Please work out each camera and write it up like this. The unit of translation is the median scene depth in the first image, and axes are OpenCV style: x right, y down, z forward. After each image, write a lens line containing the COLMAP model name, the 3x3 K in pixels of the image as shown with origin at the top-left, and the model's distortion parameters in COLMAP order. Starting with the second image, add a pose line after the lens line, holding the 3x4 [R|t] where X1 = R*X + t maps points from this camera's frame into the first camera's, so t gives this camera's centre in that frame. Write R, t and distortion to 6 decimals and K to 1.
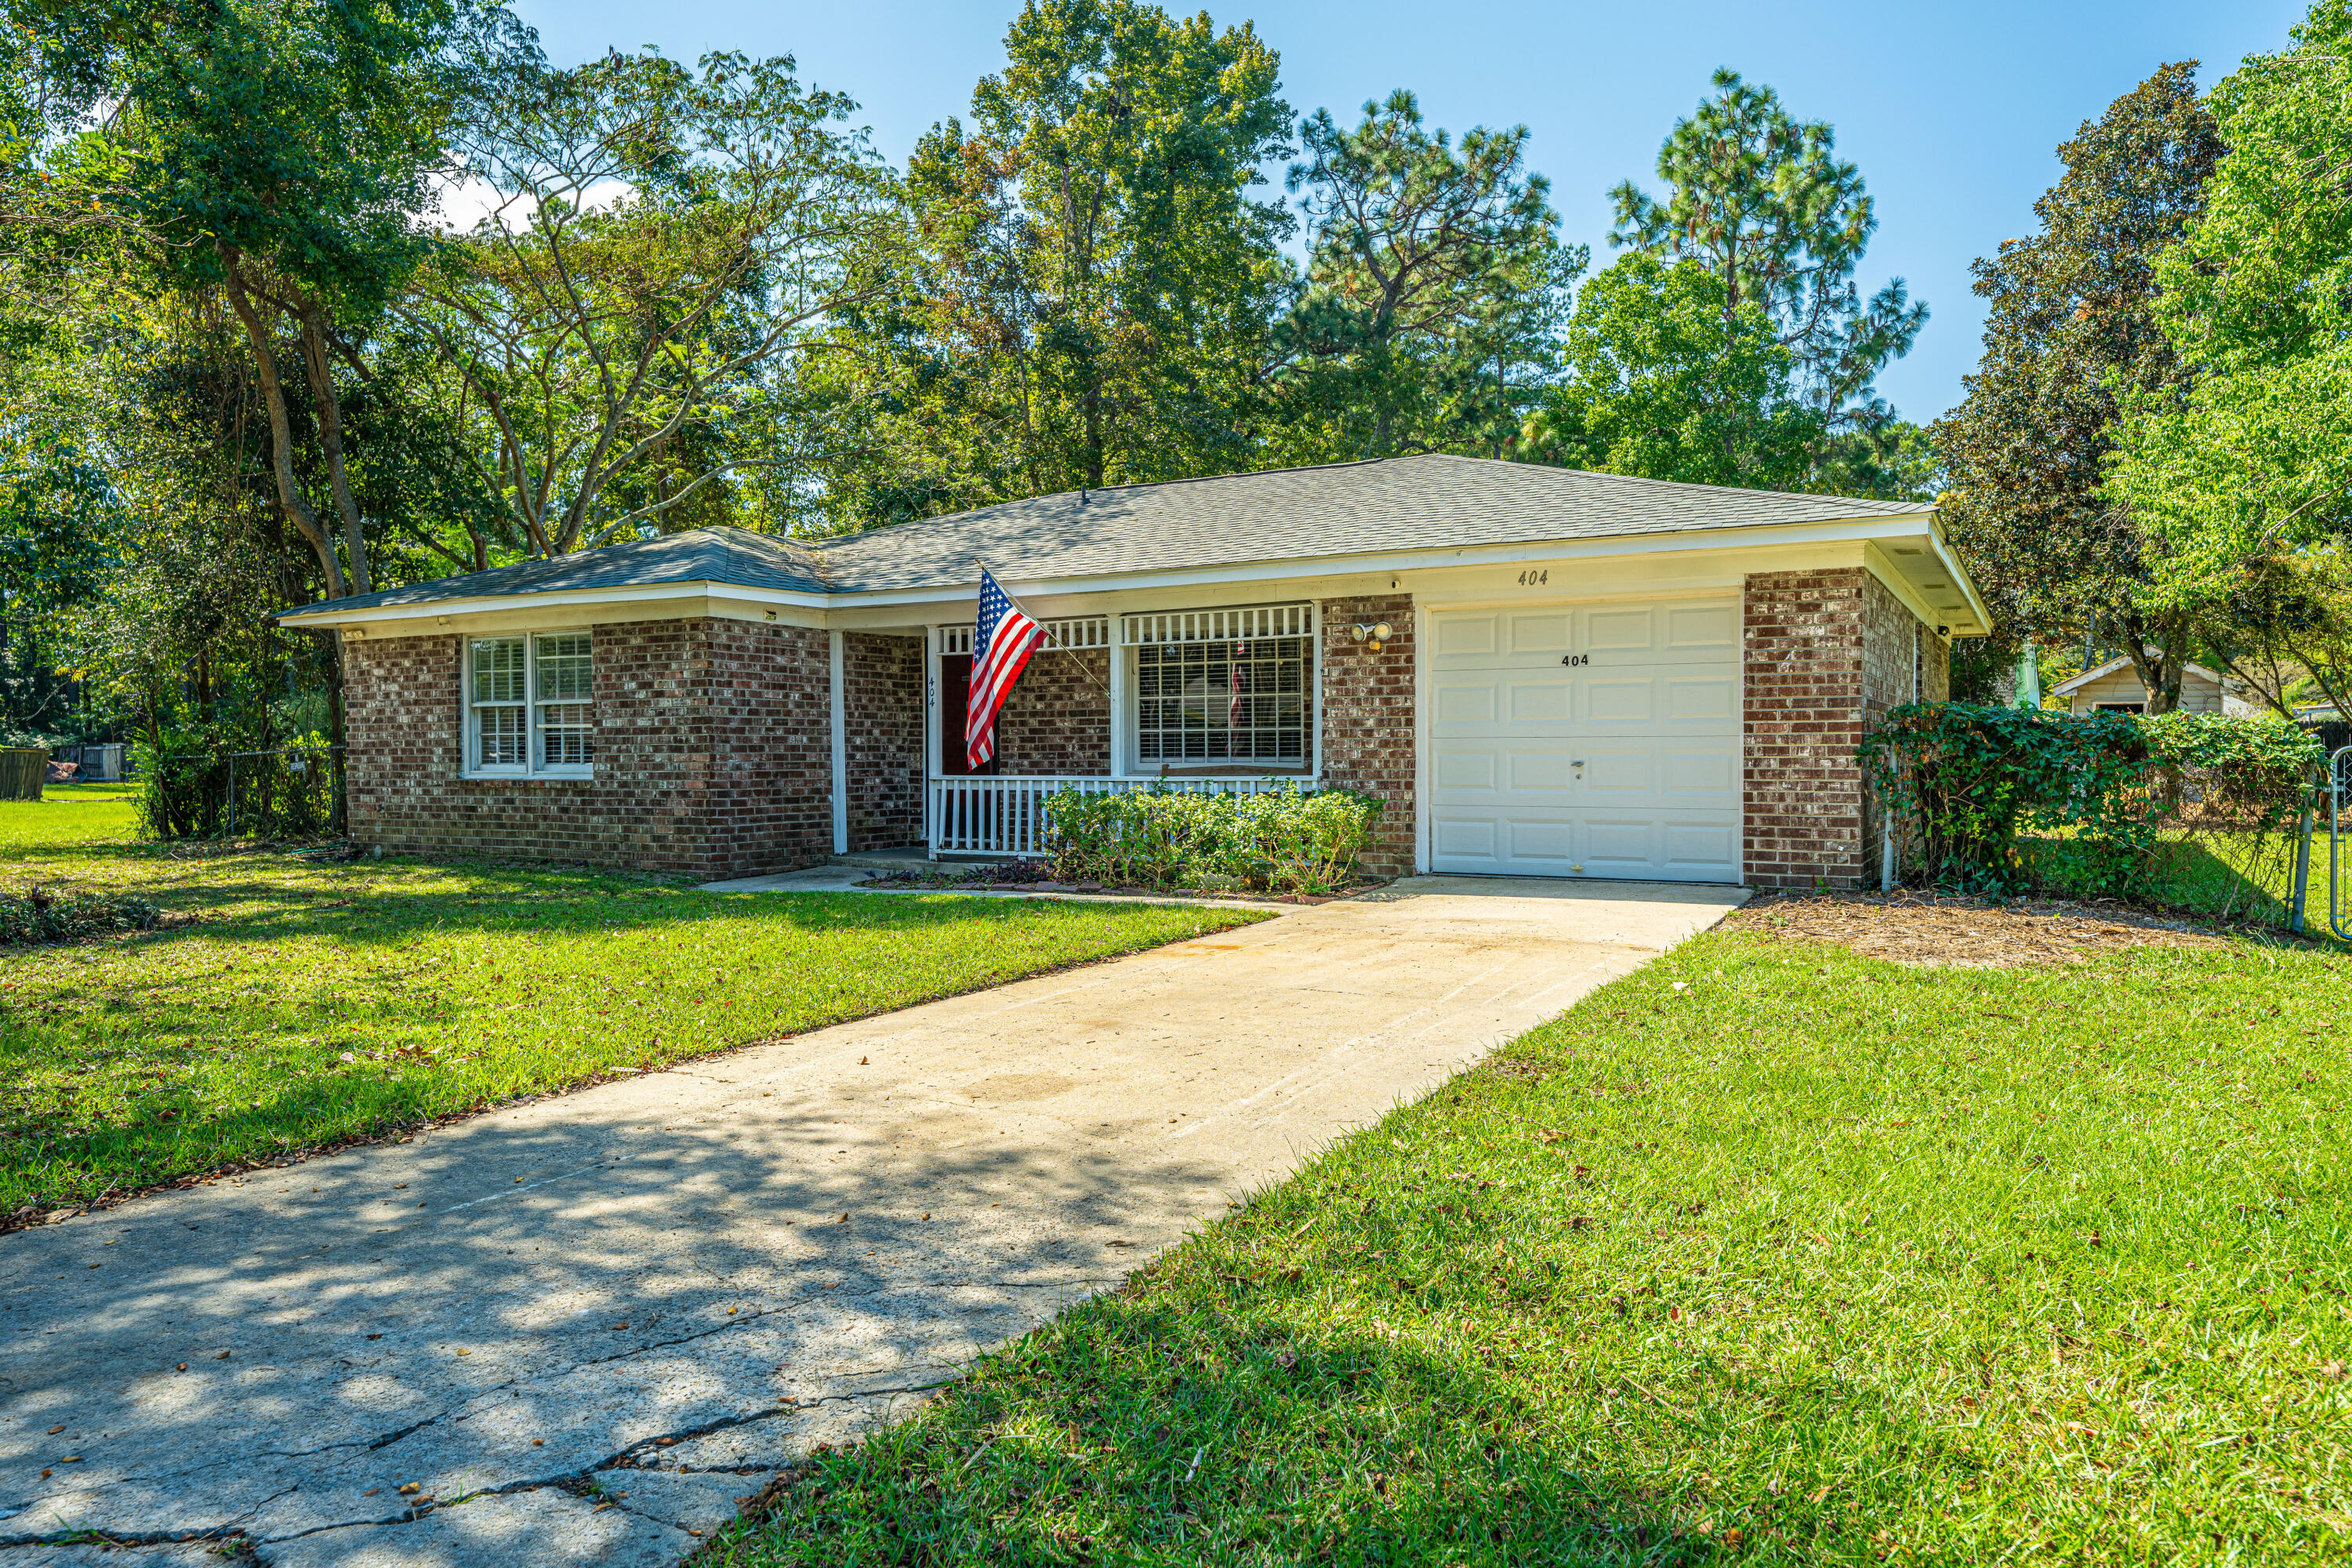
lens RADIAL K [[1554.4, 0, 1169.4], [0, 1554.4, 804.0], [0, 0, 1]] dist [-0.000261, -0.000532]
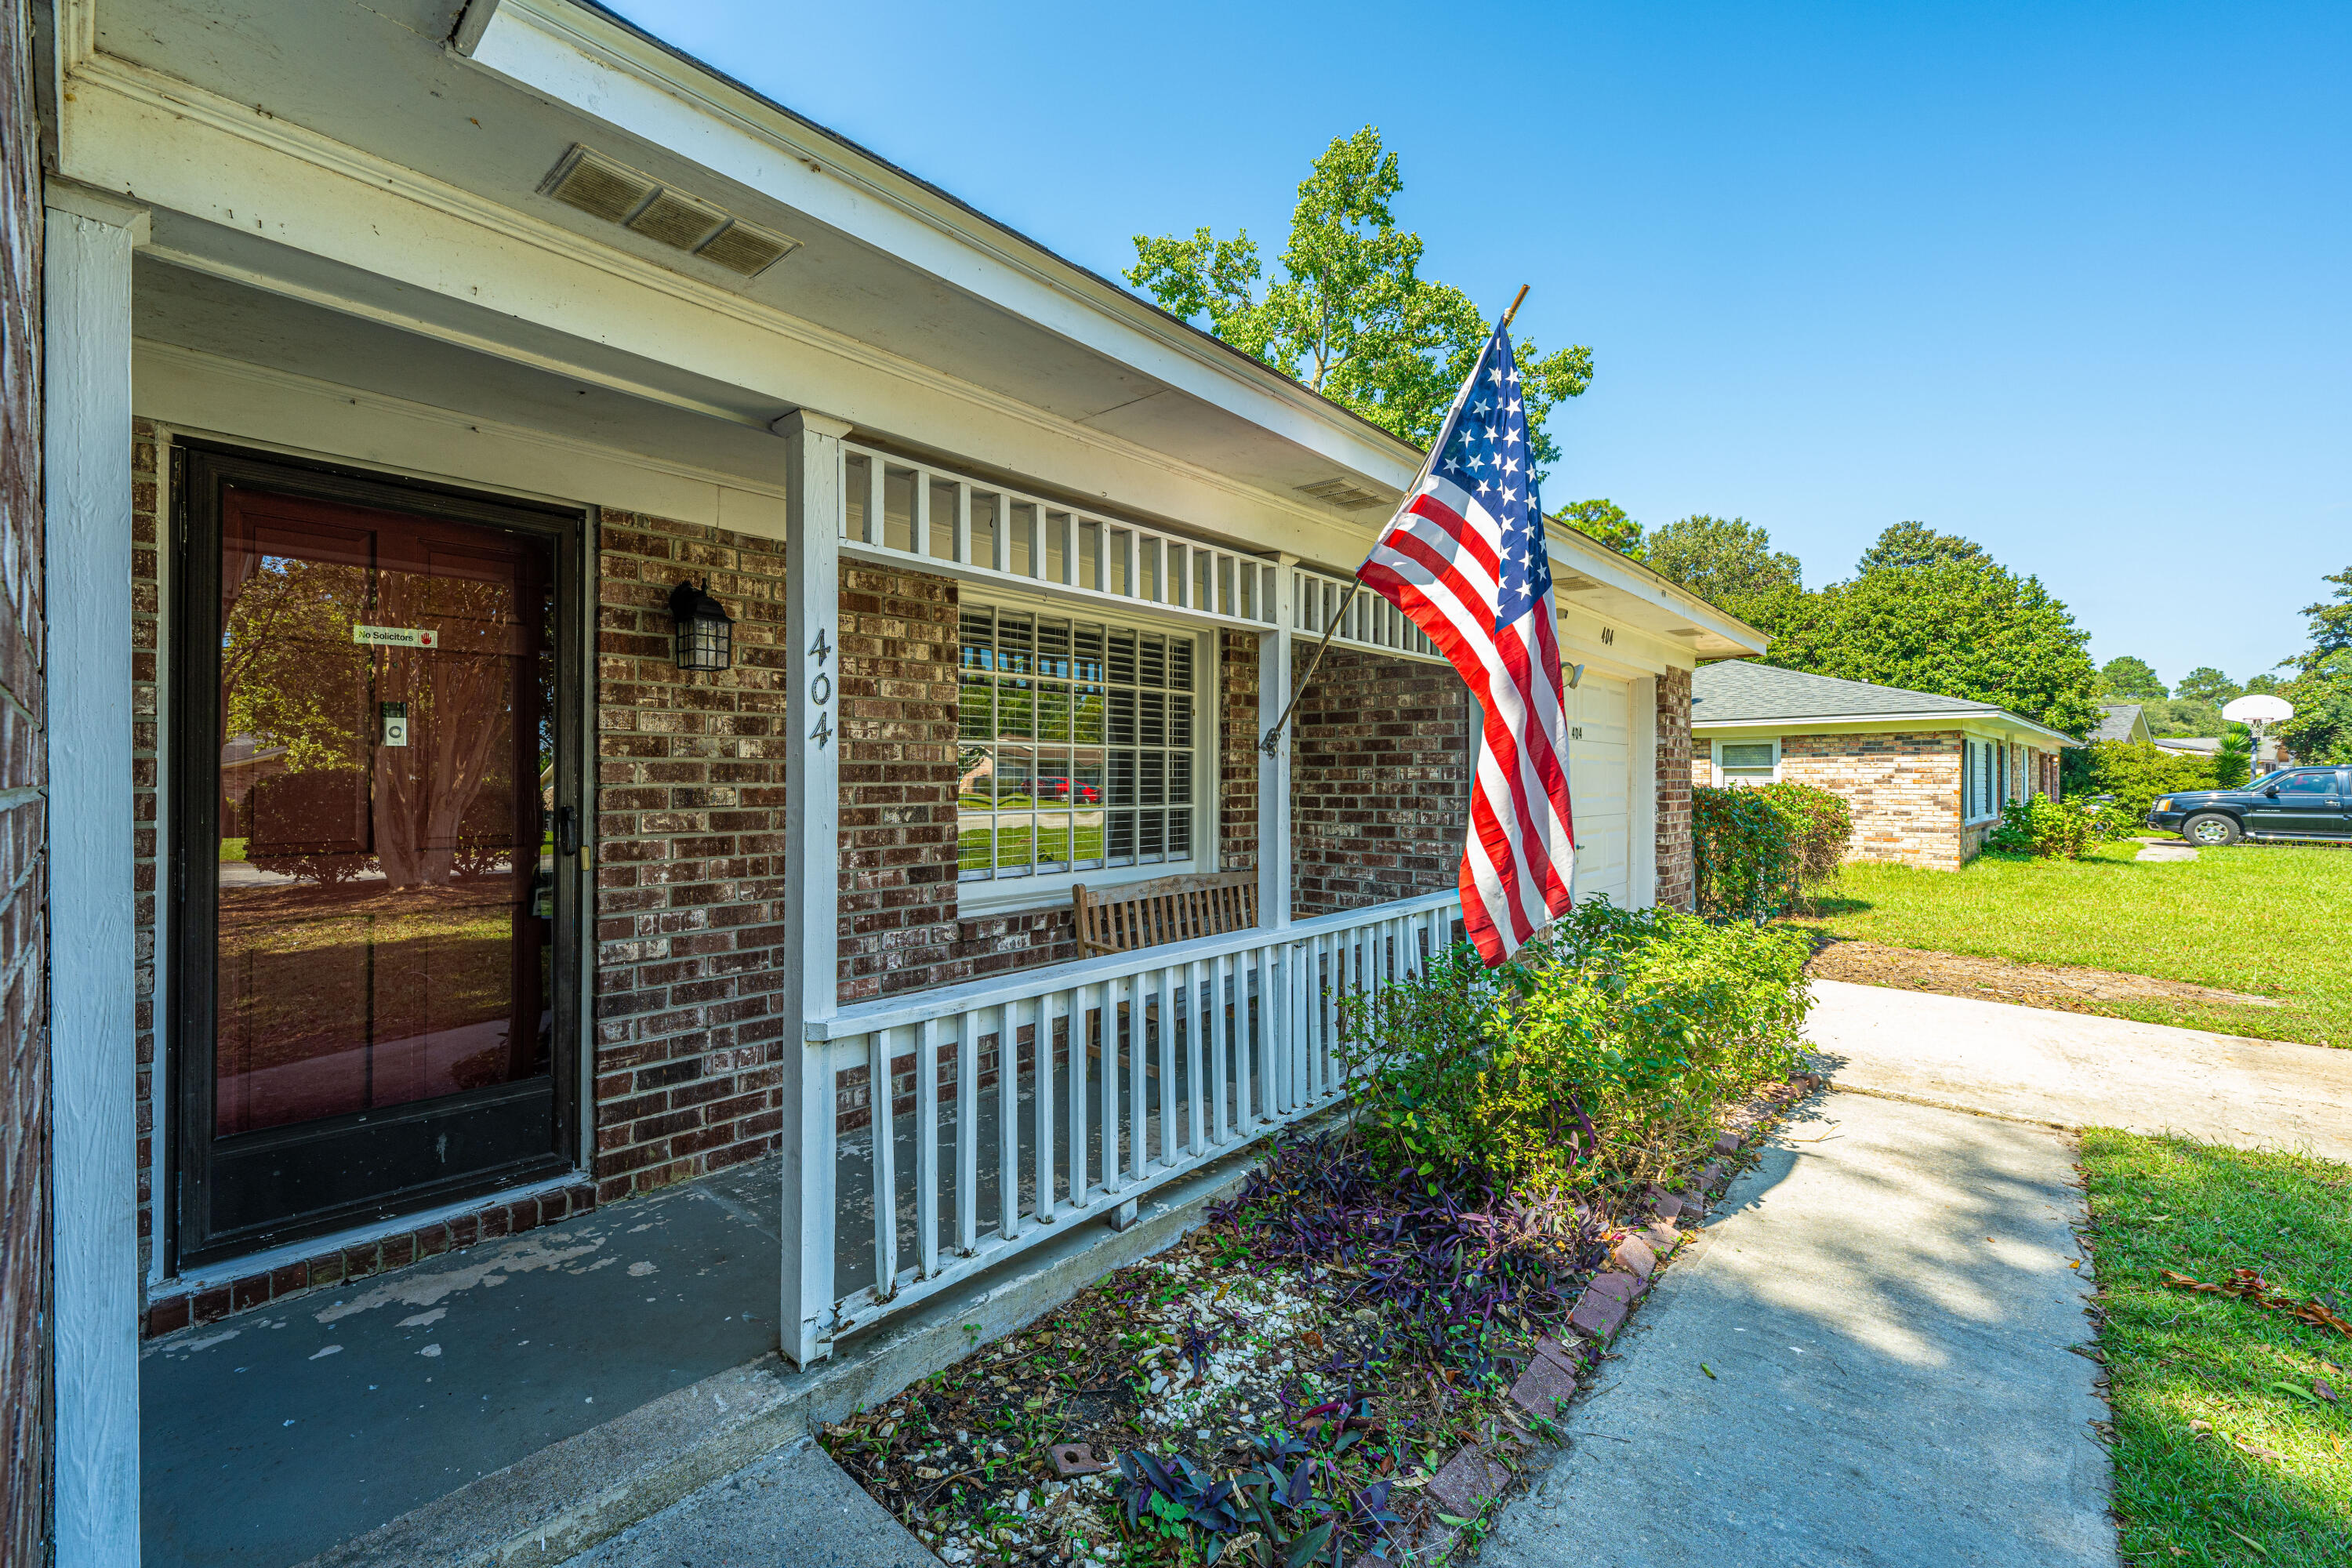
lens RADIAL K [[978.4, 0, 1078.8], [0, 978.4, 783.4], [0, 0, 1]] dist [-0.000318, -0.000007]
pose [[0.245235, 0.000112, 0.969464, -0.297951], [0.030524, 0.999503, -0.007836, -0.054499], [-0.968983, 0.031514, 0.245109, 0.927555]]
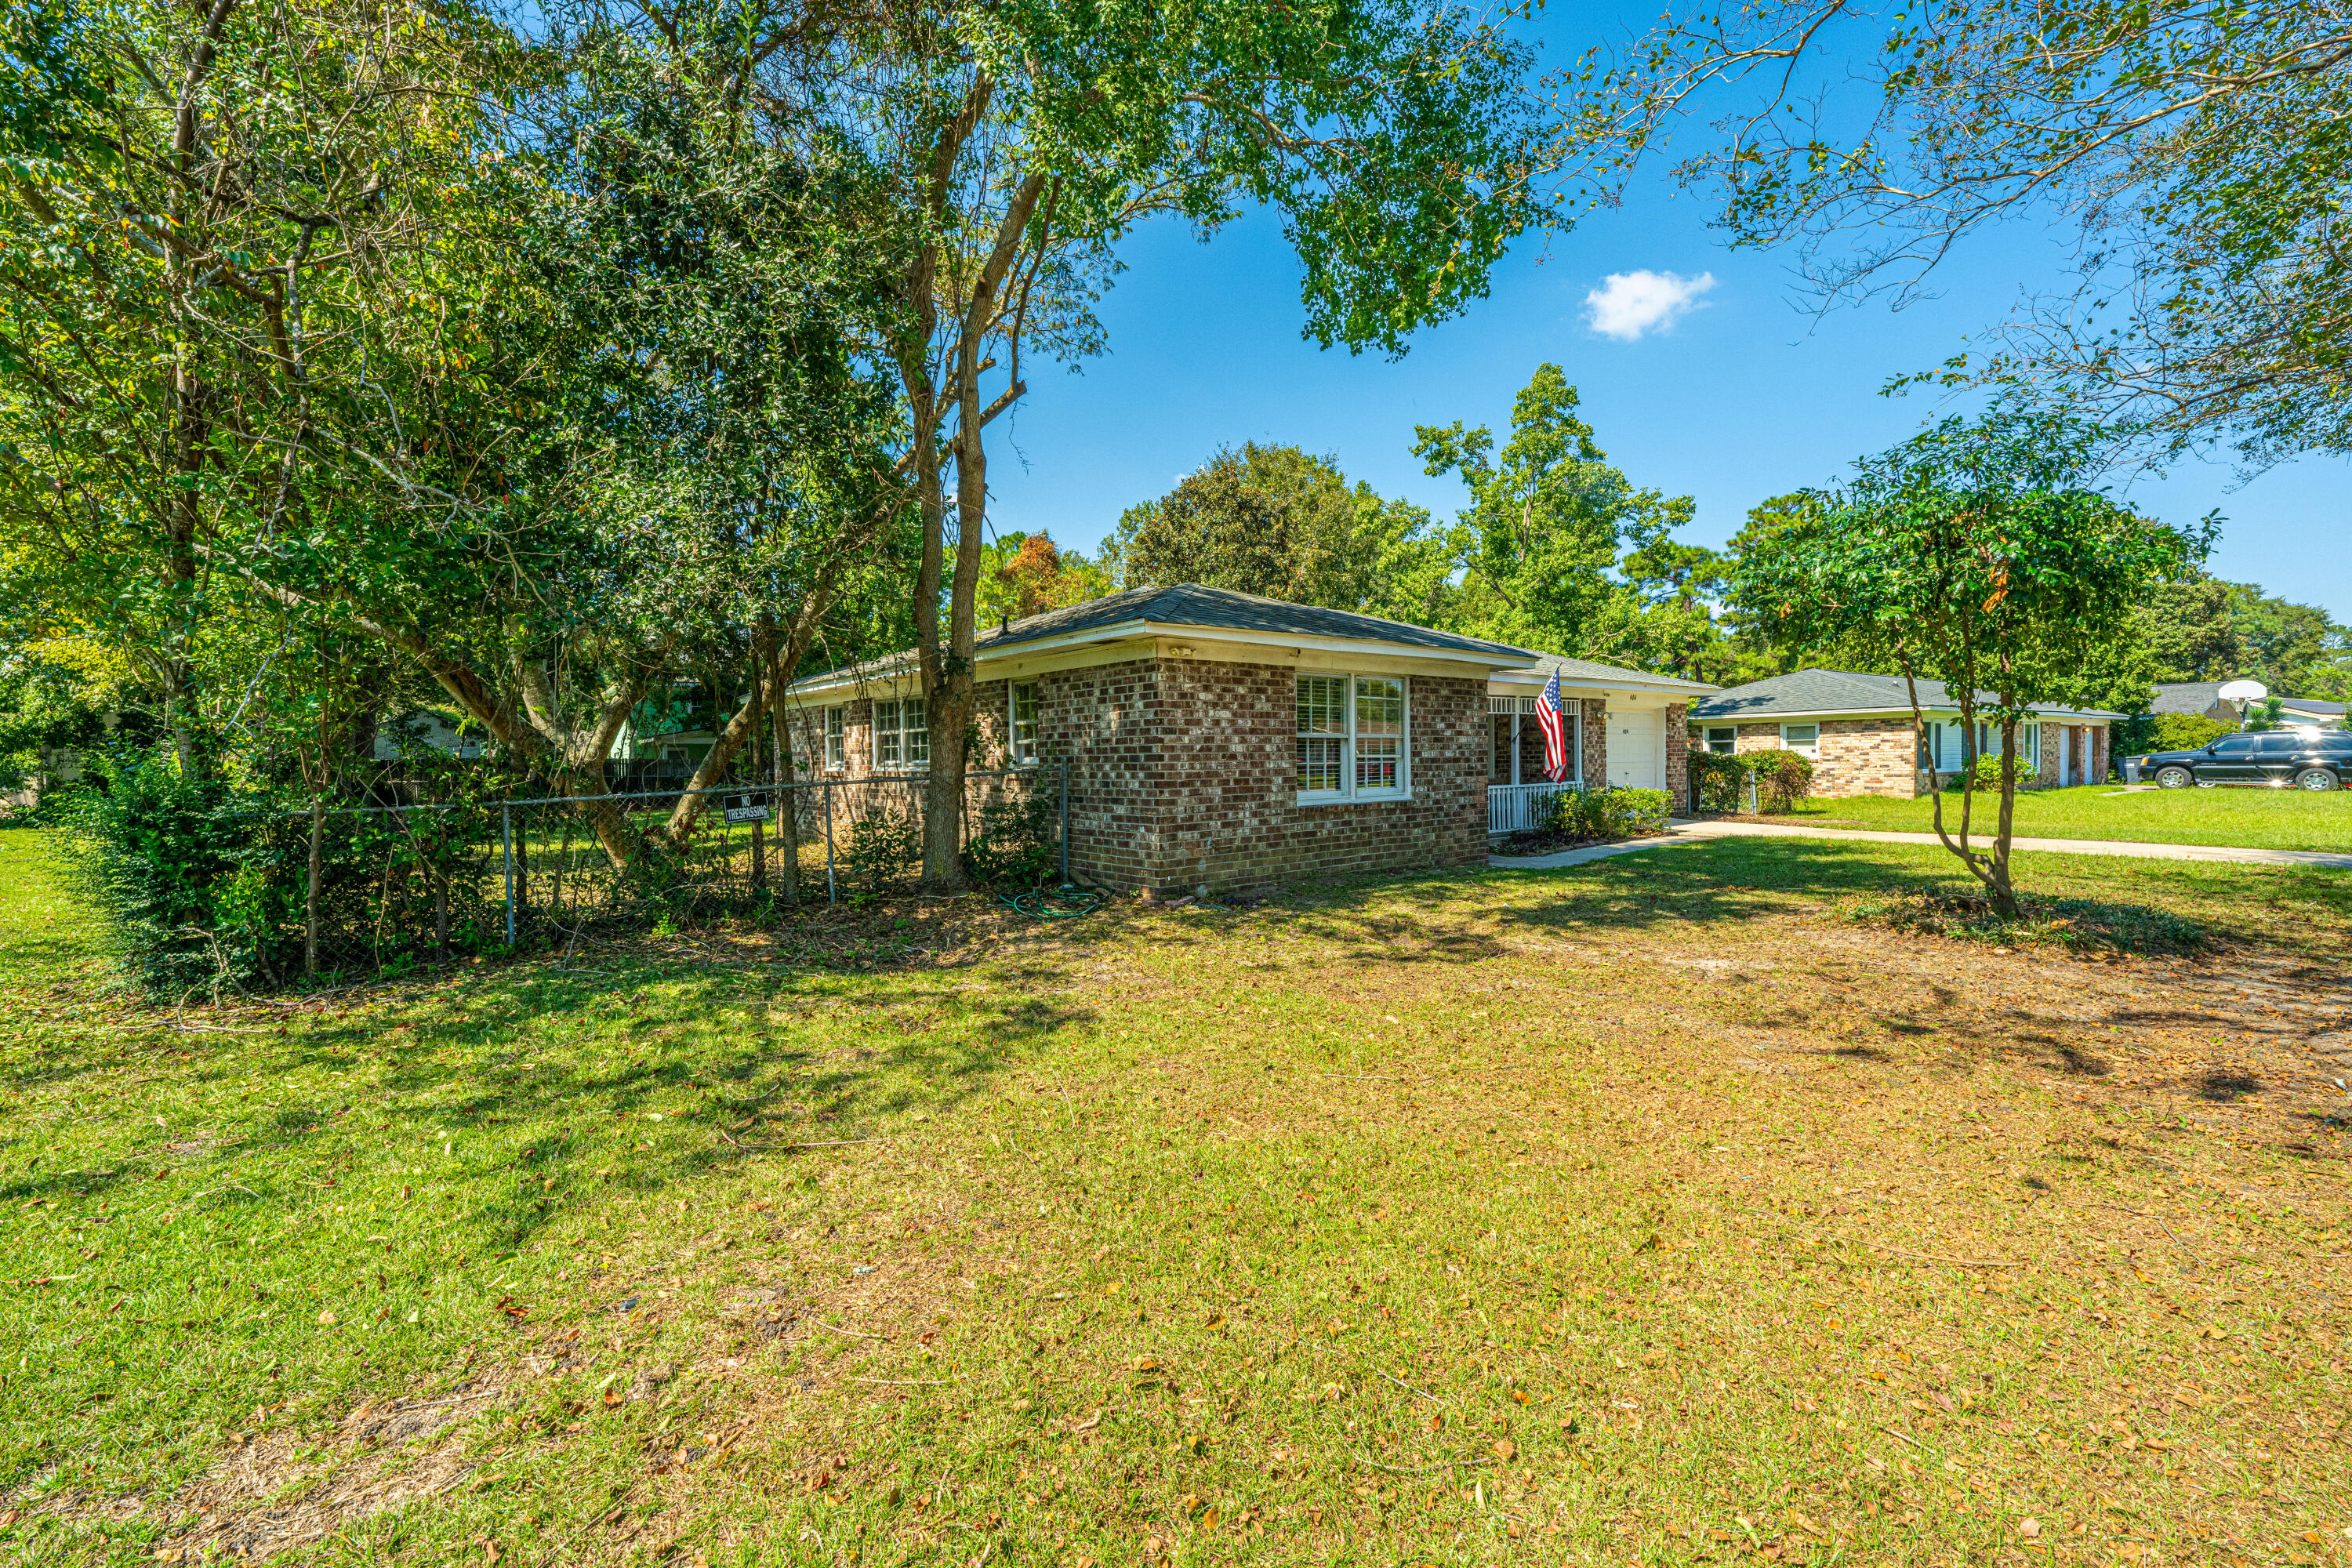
lens RADIAL K [[1002.2, 0, 1176.0], [0, 1002.2, 784.0], [0, 0, 1]] dist [0.000228, 0.000469]
pose [[0.345800, -0.024240, 0.937995, -1.199834], [0.041997, 0.999064, 0.010335, -0.044758], [-0.937368, 0.035819, 0.346495, 0.909631]]
